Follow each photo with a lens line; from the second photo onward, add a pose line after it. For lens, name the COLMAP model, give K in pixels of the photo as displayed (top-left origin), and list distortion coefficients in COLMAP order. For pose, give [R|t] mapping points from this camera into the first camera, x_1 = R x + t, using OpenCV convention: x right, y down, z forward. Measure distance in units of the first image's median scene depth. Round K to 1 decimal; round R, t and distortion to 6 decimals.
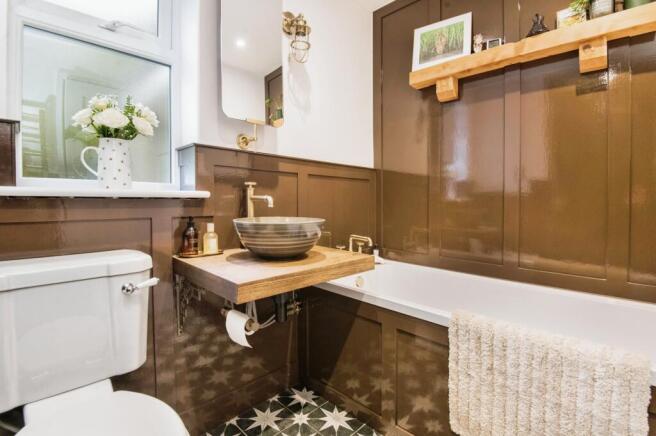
lens RADIAL K [[309.1, 0, 336.3], [0, 309.1, 199.9], [0, 0, 1]] dist [-0.015124, 0.000950]
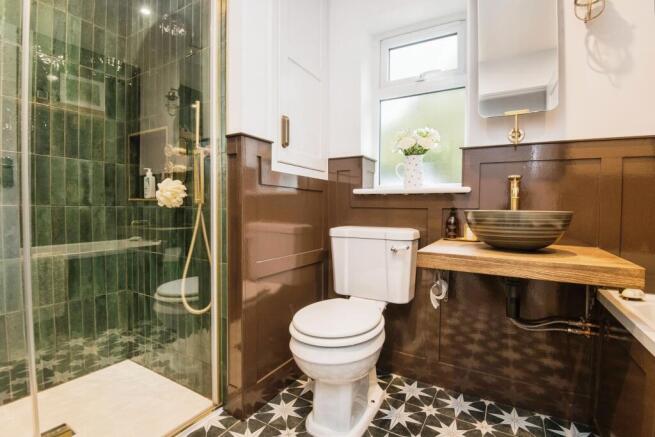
lens RADIAL K [[308.6, 0, 329.0], [0, 308.6, 215.6], [0, 0, 1]] dist [-0.015124, 0.000950]
pose [[0.249427, 0.013600, -0.968298, 0.565734], [-0.013887, 0.999849, 0.010466, 0.075771], [0.968294, 0.010836, 0.249578, 0.204467]]
